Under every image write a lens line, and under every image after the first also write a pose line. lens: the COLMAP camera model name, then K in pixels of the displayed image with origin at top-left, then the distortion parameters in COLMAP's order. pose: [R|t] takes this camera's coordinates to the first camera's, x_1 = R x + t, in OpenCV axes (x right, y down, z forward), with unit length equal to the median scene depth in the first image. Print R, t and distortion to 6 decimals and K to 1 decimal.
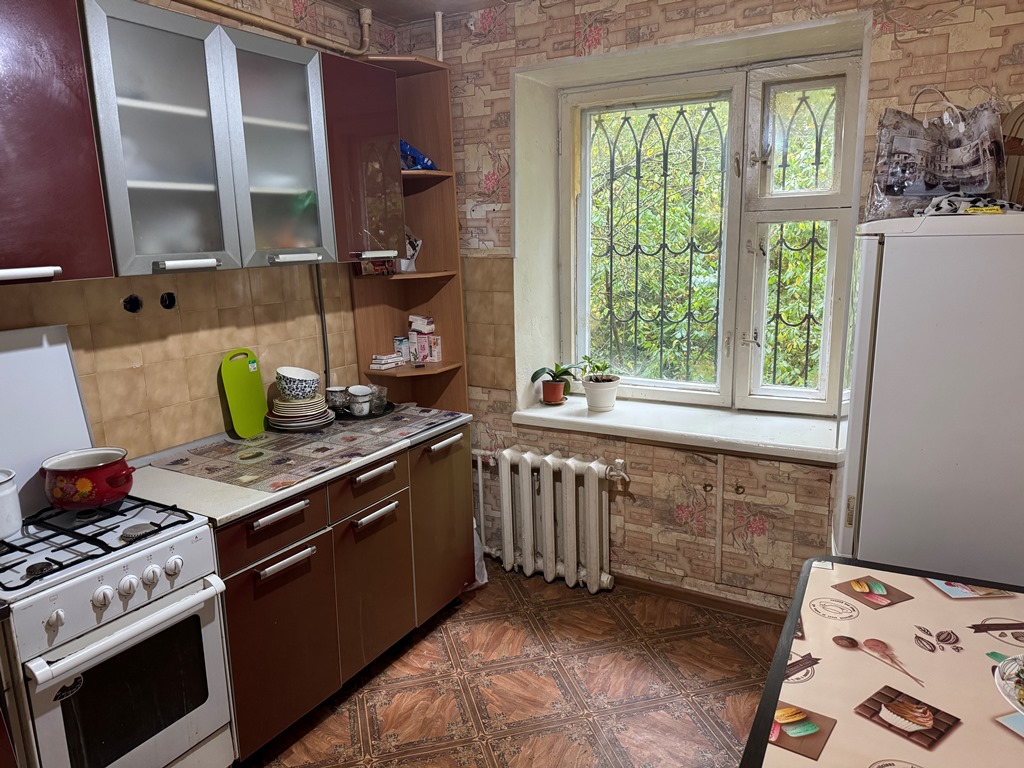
lens RADIAL K [[725.9, 0, 508.5], [0, 725.9, 385.1], [0, 0, 1]] dist [0.113844, -0.143710]
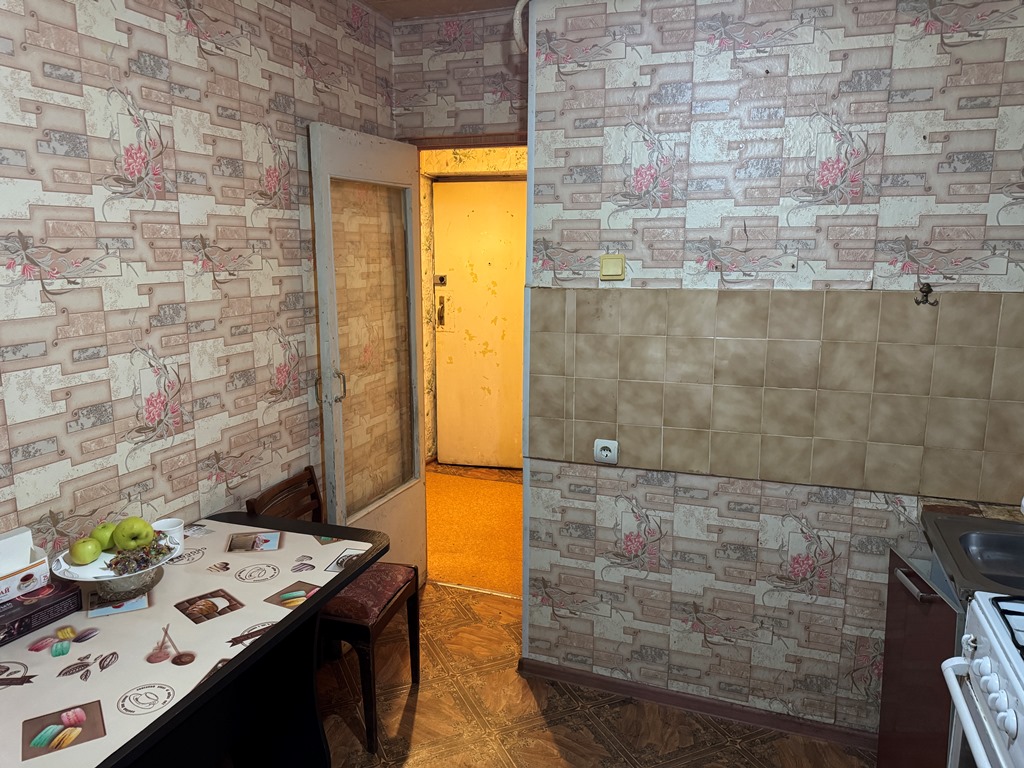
lens RADIAL K [[725.3, 0, 509.2], [0, 725.3, 380.0], [0, 0, 1]] dist [0.008989, -0.003210]
pose [[-0.985543, 0.046987, -0.162777, 0.091101], [-0.017362, 0.927707, 0.372906, -0.239500], [0.168531, 0.370342, -0.913479, 1.106147]]
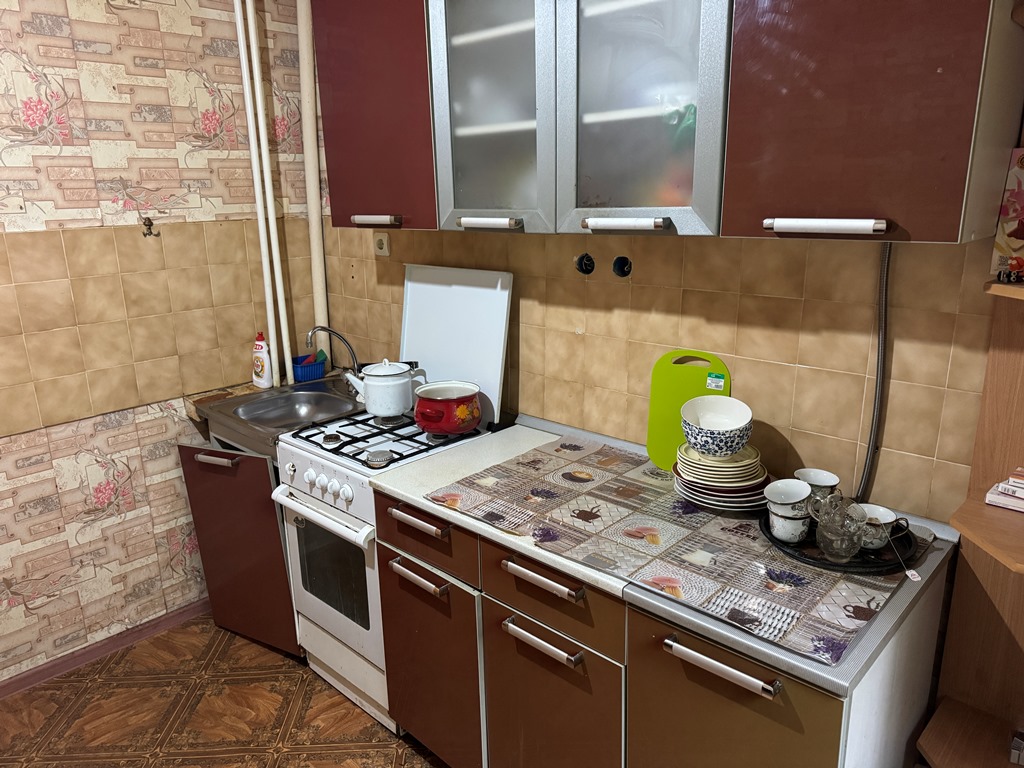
lens RADIAL K [[725.9, 0, 508.5], [0, 725.9, 385.1], [0, 0, 1]] dist [0.113844, -0.143710]
pose [[-0.230229, 0.281297, -0.931594, 0.364847], [-0.173128, 0.930199, 0.323662, -0.236425], [0.957612, 0.235802, -0.165458, 1.064669]]
